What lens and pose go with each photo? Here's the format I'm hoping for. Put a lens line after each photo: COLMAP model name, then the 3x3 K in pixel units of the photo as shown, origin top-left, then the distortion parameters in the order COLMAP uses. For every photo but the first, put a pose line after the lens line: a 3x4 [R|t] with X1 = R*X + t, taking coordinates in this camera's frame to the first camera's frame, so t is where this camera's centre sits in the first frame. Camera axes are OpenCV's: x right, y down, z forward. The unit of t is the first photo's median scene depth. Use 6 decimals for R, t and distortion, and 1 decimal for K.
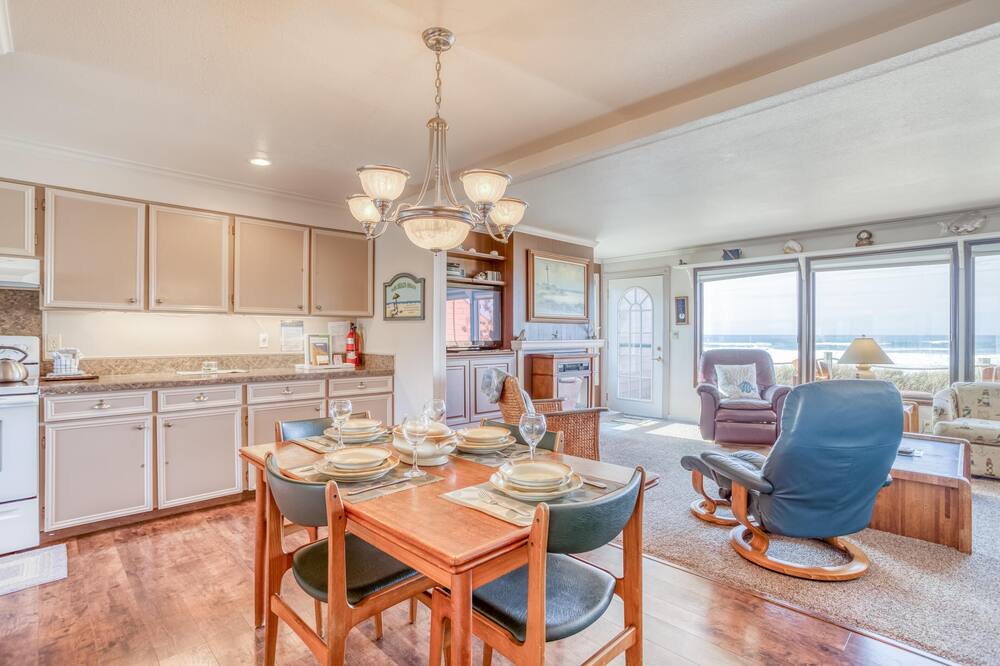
lens RADIAL K [[495.3, 0, 500.9], [0, 495.3, 332.3], [0, 0, 1]] dist [-0.047451, 0.031828]
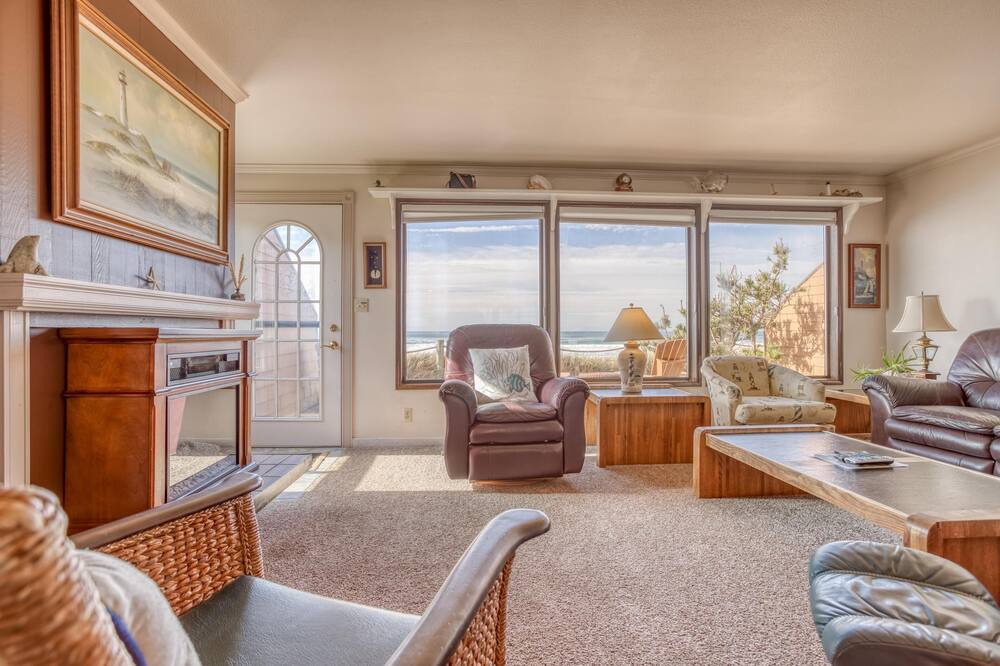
lens RADIAL K [[477.5, 0, 500.0], [0, 477.5, 333.0], [0, 0, 1]] dist [-0.031964, 0.001273]
pose [[0.648769, -0.003944, 0.760975, 0.017931], [-0.002740, 0.999968, 0.007519, 0.042439], [-0.760980, -0.006963, 0.648738, 0.590962]]
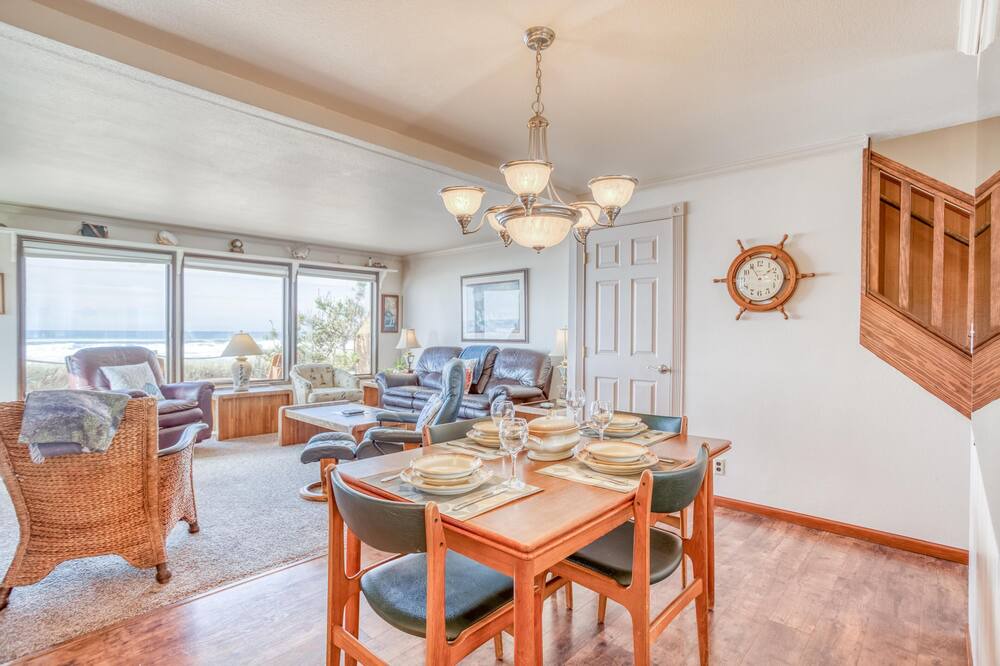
lens RADIAL K [[495.3, 0, 500.9], [0, 495.3, 332.3], [0, 0, 1]] dist [-0.047451, 0.031828]
pose [[-0.040824, -0.000663, 0.999166, -0.393993], [-0.011234, 0.999937, 0.000205, 0.002107], [-0.999103, -0.011217, -0.040829, 0.386582]]
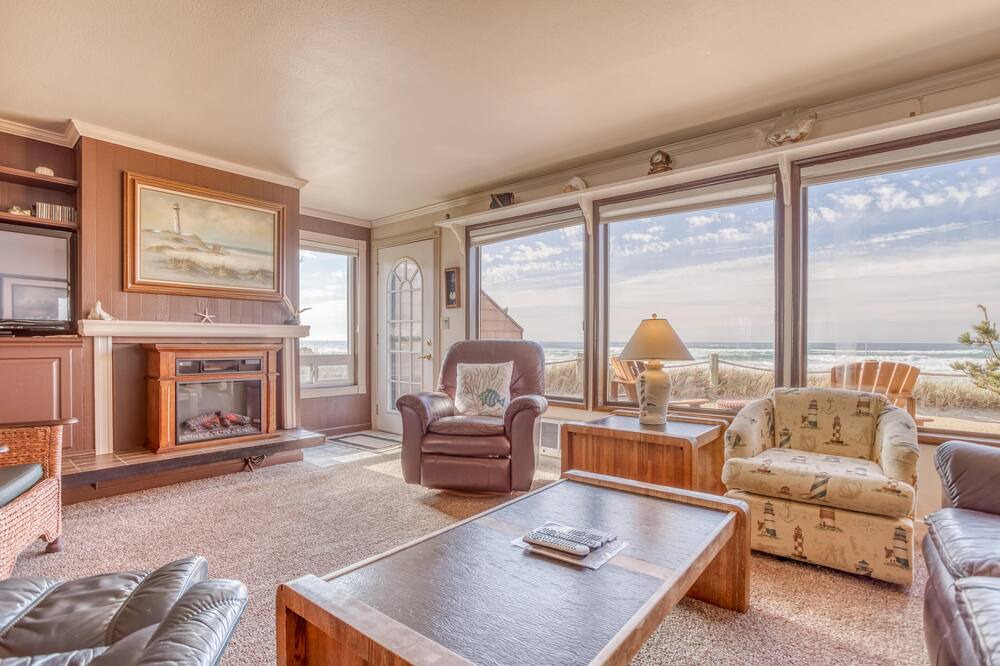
lens RADIAL K [[509.3, 0, 497.0], [0, 509.3, 335.7], [0, 0, 1]] dist [0.001596, 0.001832]
pose [[0.994755, 0.002364, 0.102261, 0.425861], [-0.001720, 0.999978, -0.006389, 0.033922], [-0.102274, 0.006180, 0.994737, 0.327072]]
